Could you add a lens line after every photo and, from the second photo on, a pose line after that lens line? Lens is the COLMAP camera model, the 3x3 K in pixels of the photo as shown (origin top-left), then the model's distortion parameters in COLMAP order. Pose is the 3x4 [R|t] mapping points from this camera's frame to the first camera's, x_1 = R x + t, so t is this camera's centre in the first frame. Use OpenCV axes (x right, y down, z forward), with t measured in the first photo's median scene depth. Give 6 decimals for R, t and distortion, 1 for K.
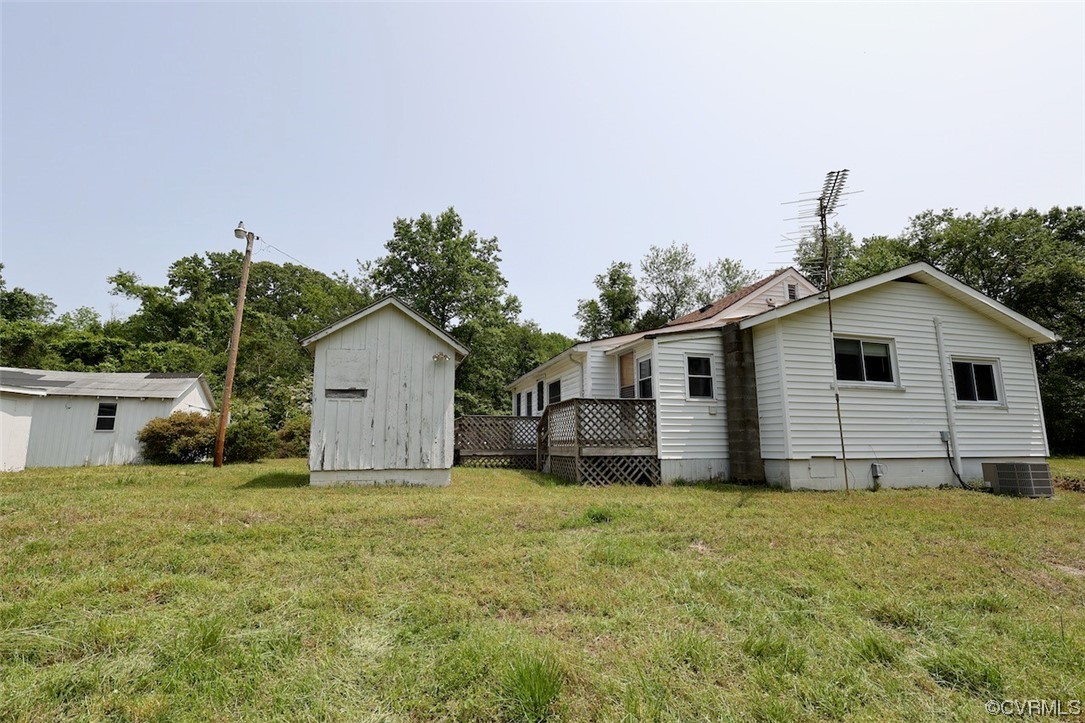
lens RADIAL K [[503.4, 0, 543.2], [0, 503.4, 363.9], [0, 0, 1]] dist [0.003444, -0.000257]
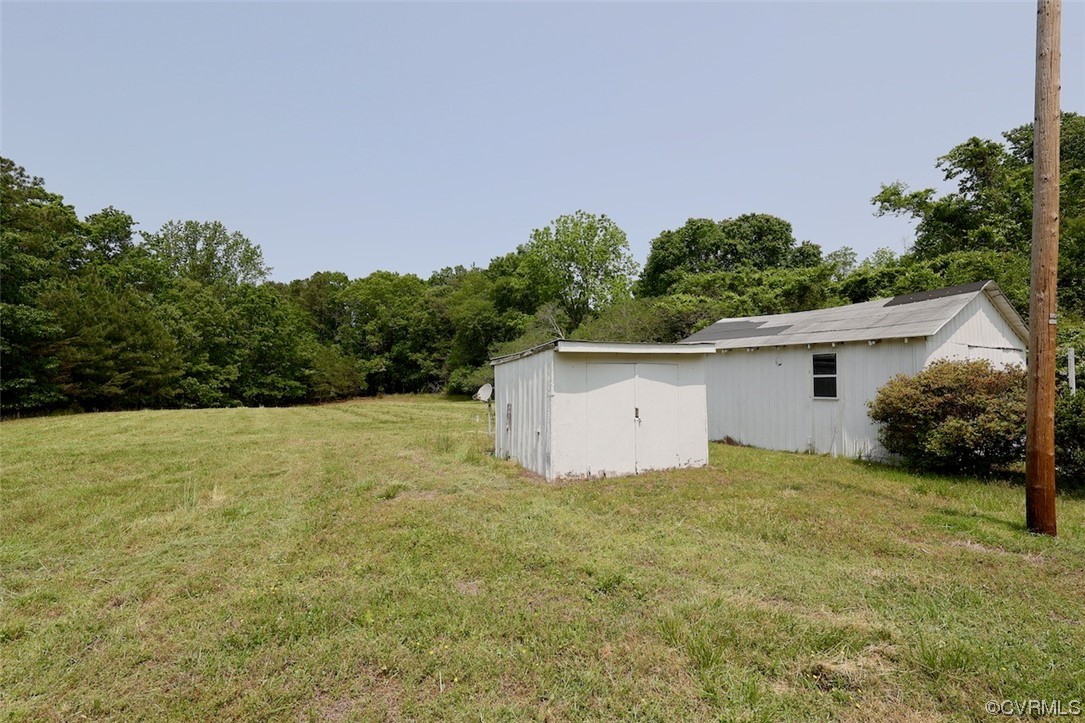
lens RADIAL K [[503.4, 0, 543.2], [0, 503.4, 363.9], [0, 0, 1]] dist [0.003444, -0.000257]
pose [[0.199361, -0.033772, -0.979344, -0.303414], [0.160308, 0.987066, -0.001405, 0.032982], [0.966725, -0.156717, 0.202197, 0.503934]]
